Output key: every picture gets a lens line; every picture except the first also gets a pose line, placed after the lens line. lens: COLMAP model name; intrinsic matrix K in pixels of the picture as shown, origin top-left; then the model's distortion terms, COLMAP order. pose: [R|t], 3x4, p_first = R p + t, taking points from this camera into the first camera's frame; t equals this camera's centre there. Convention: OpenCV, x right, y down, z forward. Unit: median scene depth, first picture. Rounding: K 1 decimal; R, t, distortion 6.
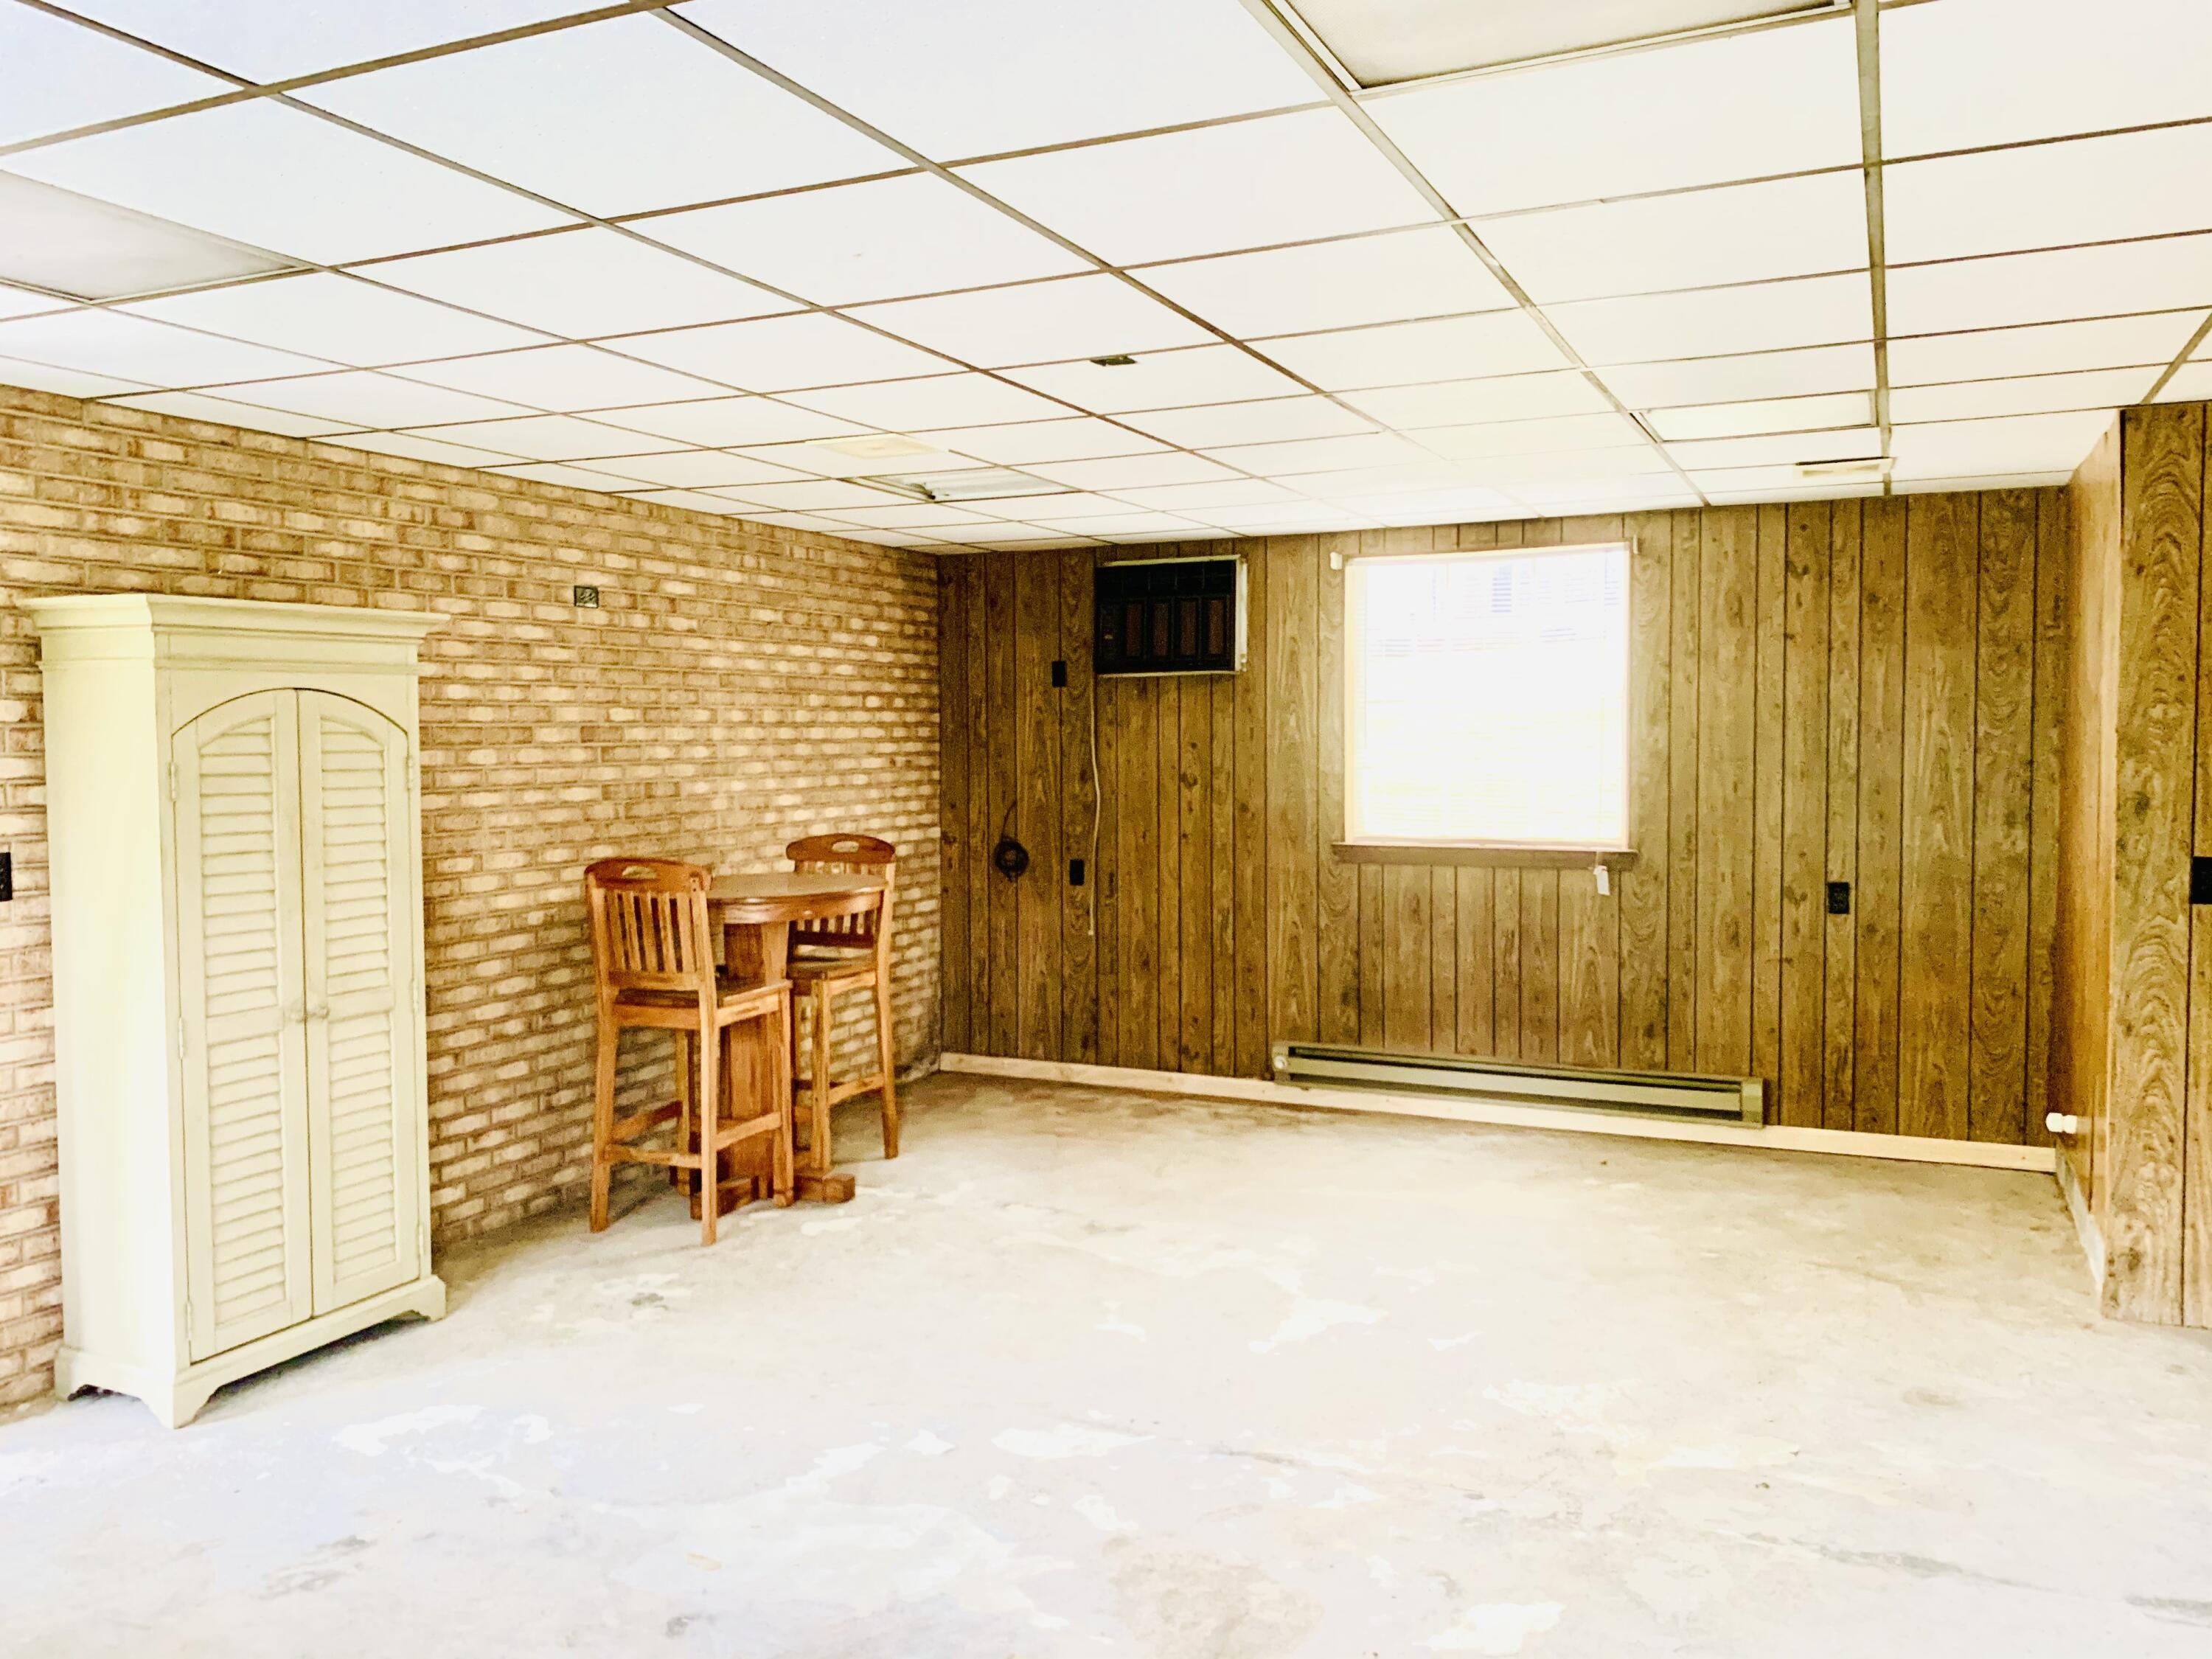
lens RADIAL K [[1676.6, 0, 1112.4], [0, 1676.6, 808.2], [0, 0, 1]] dist [0.008207, -0.006944]
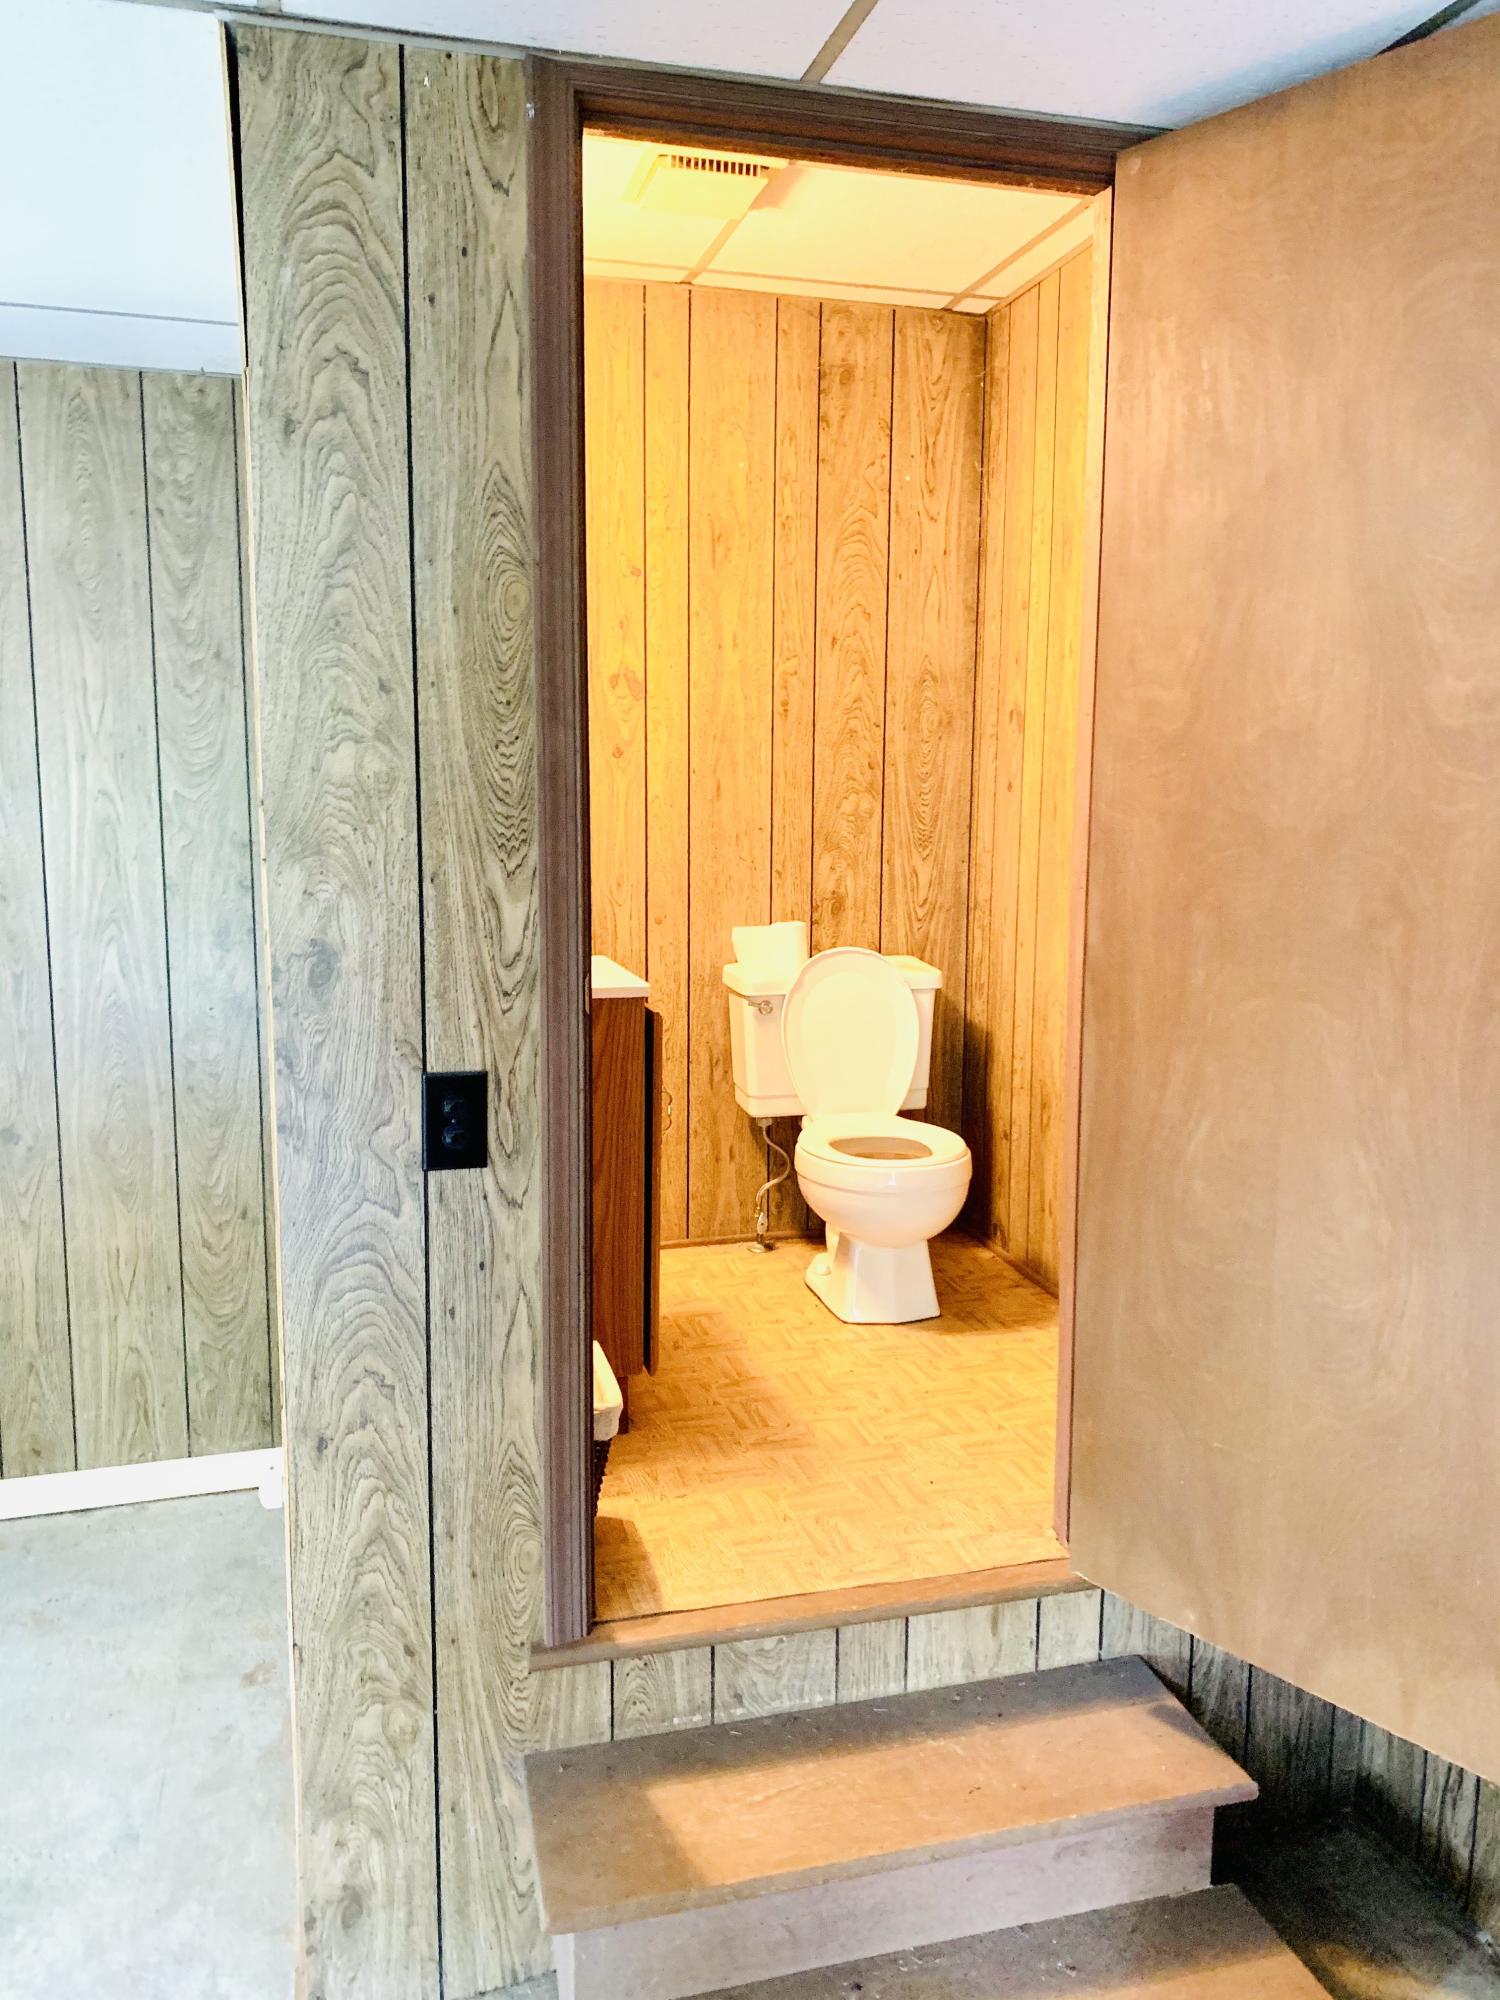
lens RADIAL K [[1515.9, 0, 750.0], [0, 1515.9, 1000.0], [0, 0, 1]] dist [0.008207, -0.006944]
pose [[0.762772, -0.081996, 0.641449, 0.441378], [0.017938, 0.994230, 0.105762, -0.034931], [-0.646419, -0.069166, 0.759841, 0.618968]]
